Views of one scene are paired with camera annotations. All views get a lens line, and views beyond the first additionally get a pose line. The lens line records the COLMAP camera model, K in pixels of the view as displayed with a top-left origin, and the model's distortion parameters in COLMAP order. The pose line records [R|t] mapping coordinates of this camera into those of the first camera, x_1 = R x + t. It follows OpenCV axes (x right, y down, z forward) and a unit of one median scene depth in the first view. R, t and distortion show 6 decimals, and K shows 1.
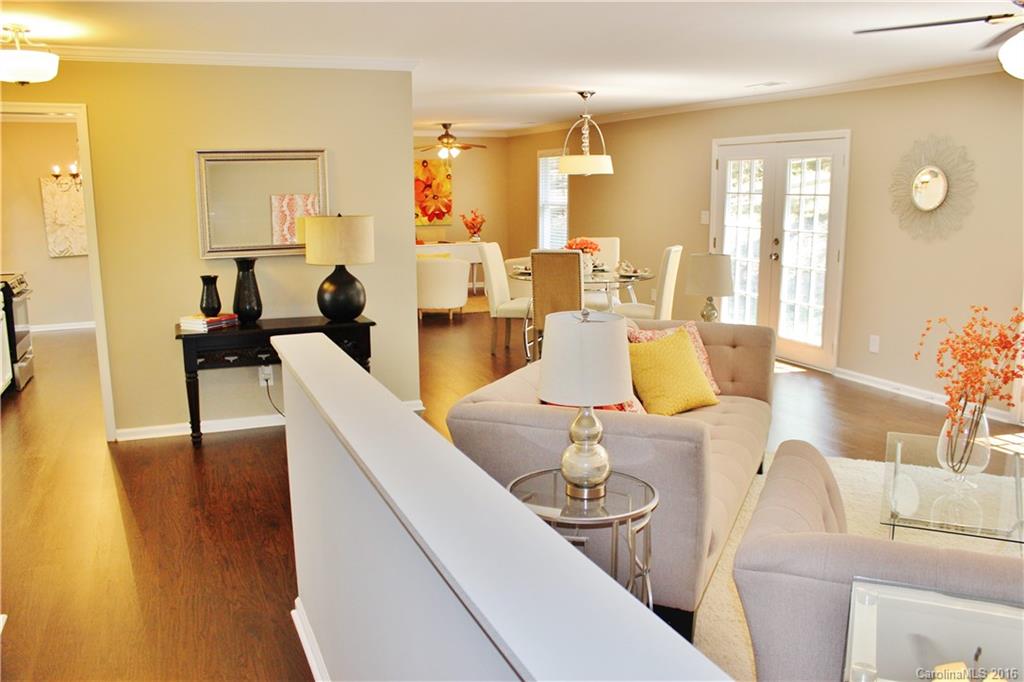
lens RADIAL K [[860.0, 0, 512.0], [0, 860.0, 346.4], [0, 0, 1]] dist [-0.147251, 0.122651]
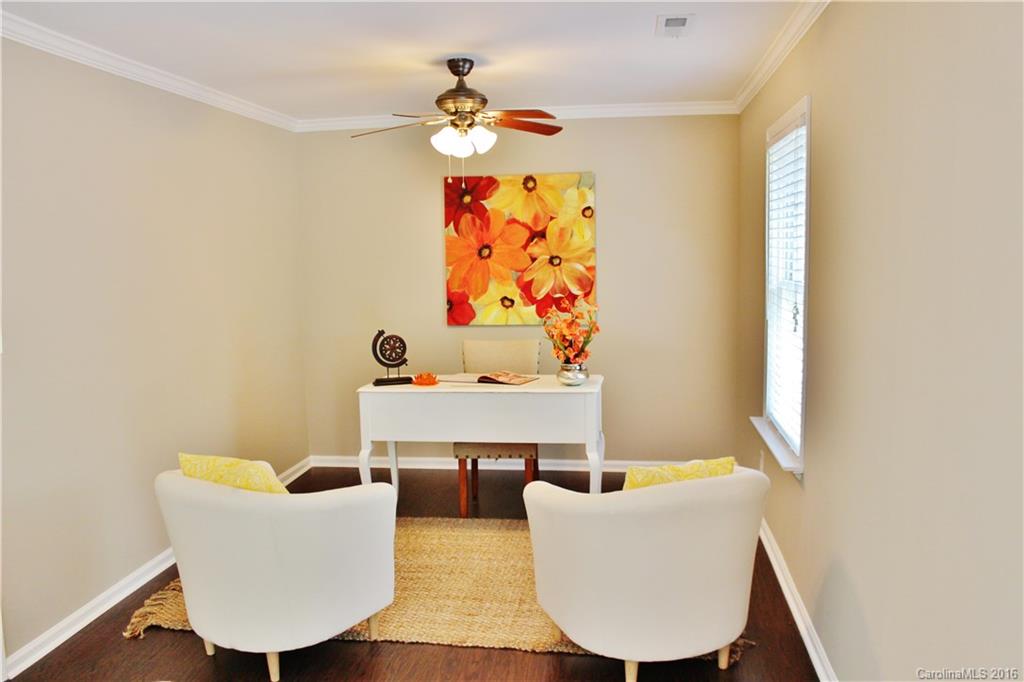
lens RADIAL K [[860.0, 0, 511.5], [0, 860.0, 342.2], [0, 0, 1]] dist [-0.147251, 0.122651]
pose [[0.862909, 0.052531, -0.502621, 0.258101], [-0.085964, 0.995346, -0.043557, -0.264024], [0.497994, 0.080793, 0.863409, 1.449557]]
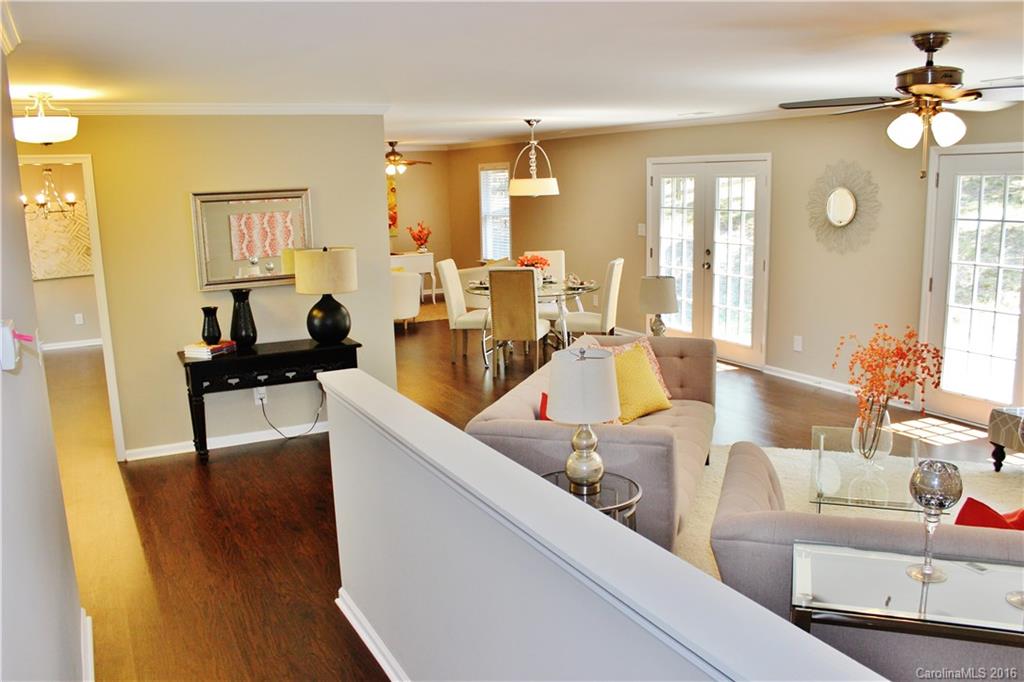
lens RADIAL K [[860.0, 0, 510.6], [0, 860.0, 341.9], [0, 0, 1]] dist [-0.147251, 0.122651]
pose [[0.996005, -0.035129, 0.082092, -0.054817], [0.035003, 0.999383, 0.002975, -0.026024], [-0.082146, -0.000090, 0.996620, -0.120603]]
